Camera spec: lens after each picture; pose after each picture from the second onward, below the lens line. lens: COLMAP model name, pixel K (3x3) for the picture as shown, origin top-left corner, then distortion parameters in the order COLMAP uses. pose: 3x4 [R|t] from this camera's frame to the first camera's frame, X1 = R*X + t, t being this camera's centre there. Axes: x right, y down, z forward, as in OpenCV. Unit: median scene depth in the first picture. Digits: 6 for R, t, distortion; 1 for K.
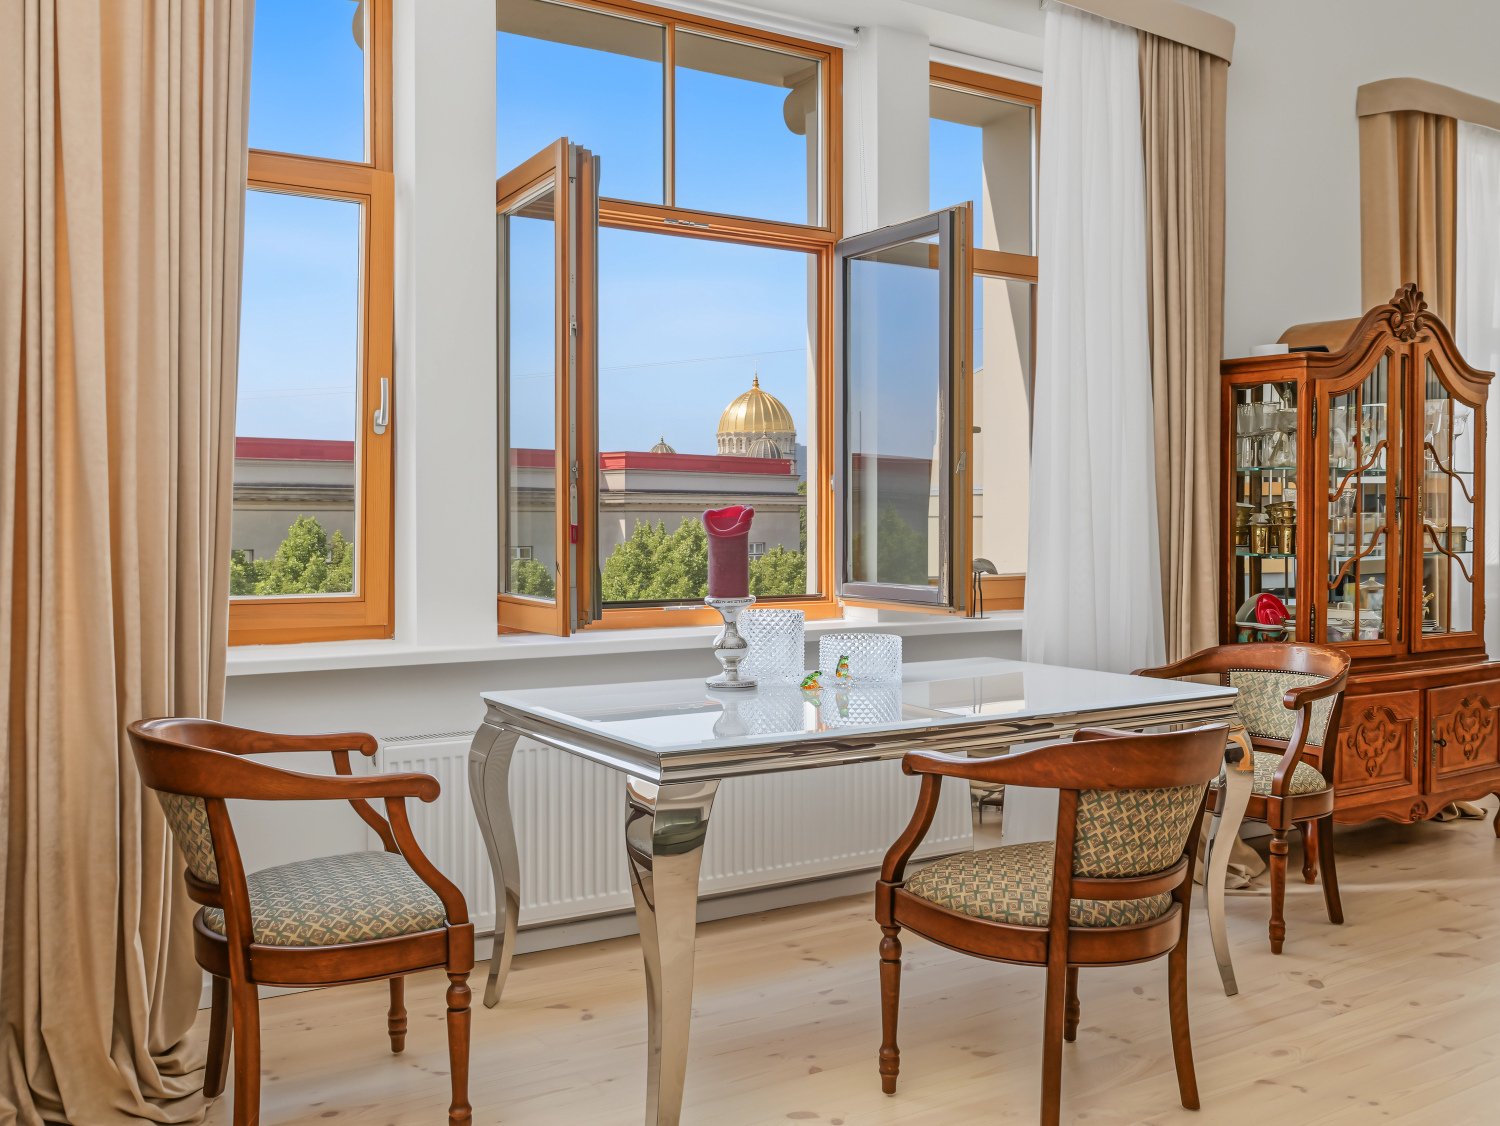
lens RADIAL K [[1305.3, 0, 750.0], [0, 1305.3, 563.0], [0, 0, 1]] dist [0.010668, 0.008180]
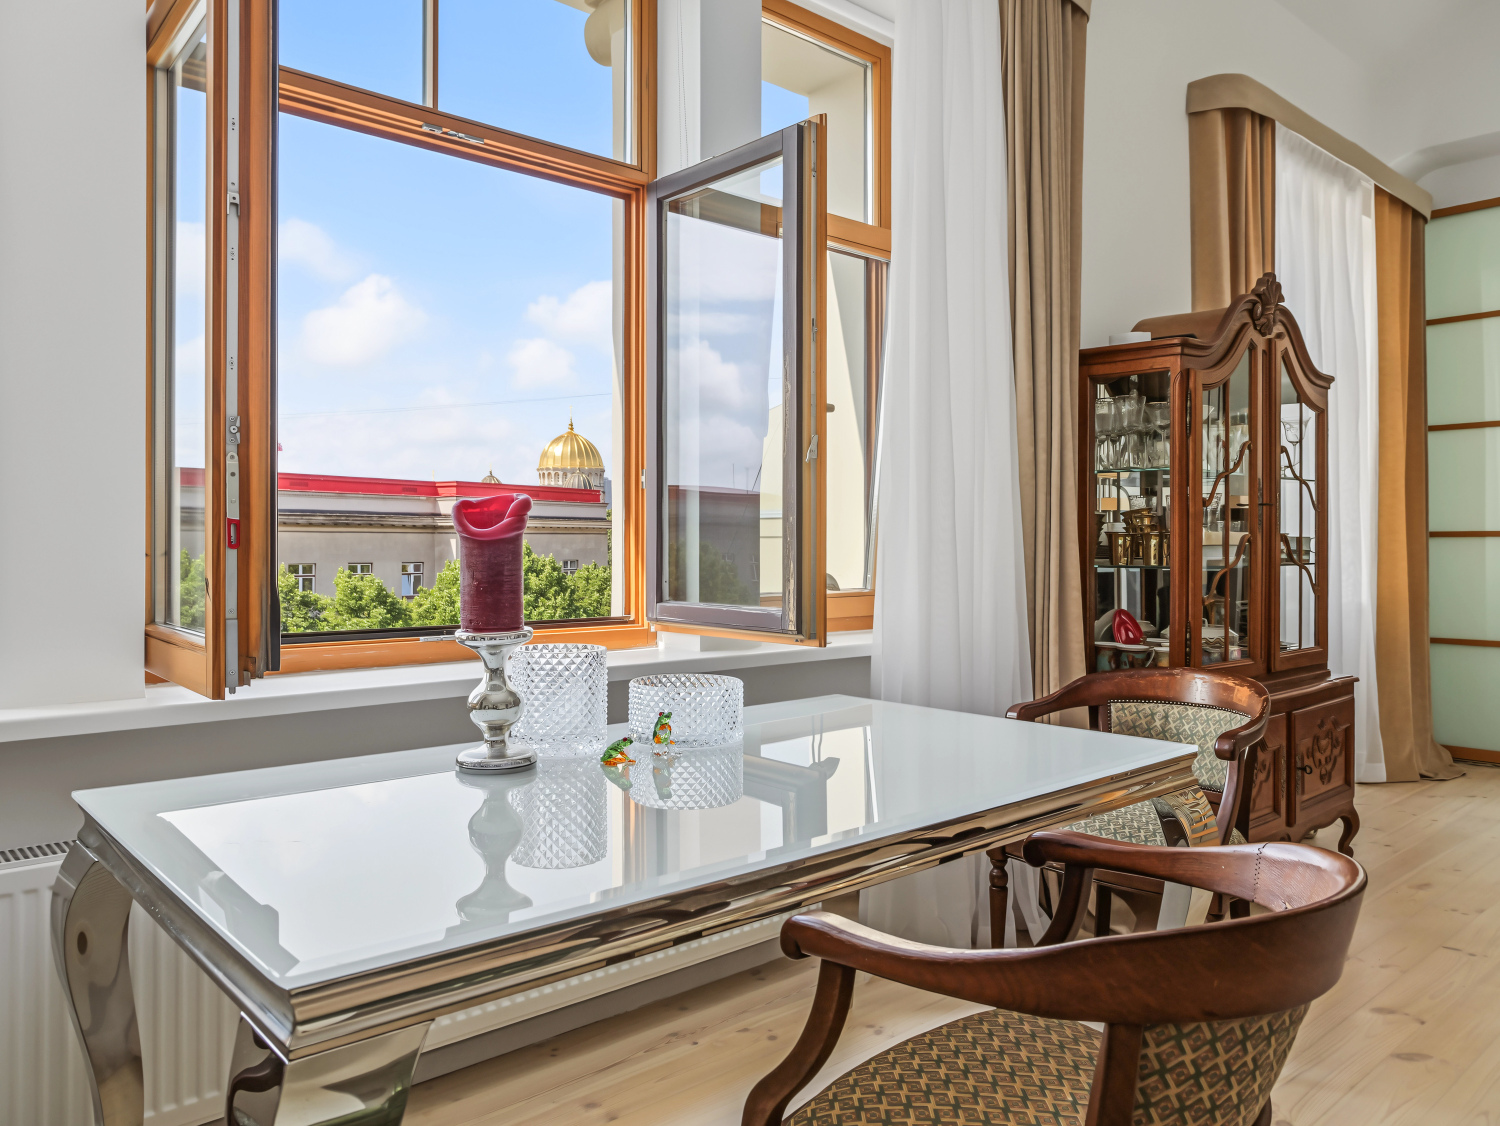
lens RADIAL K [[1057.2, 0, 757.1], [0, 1057.2, 541.4], [0, 0, 1]] dist [-0.032160, 0.000247]
pose [[0.984129, 0.002443, 0.177436, 0.016475], [0.003460, 0.999451, -0.032952, -0.000870], [-0.177419, 0.033043, 0.983580, 0.349423]]
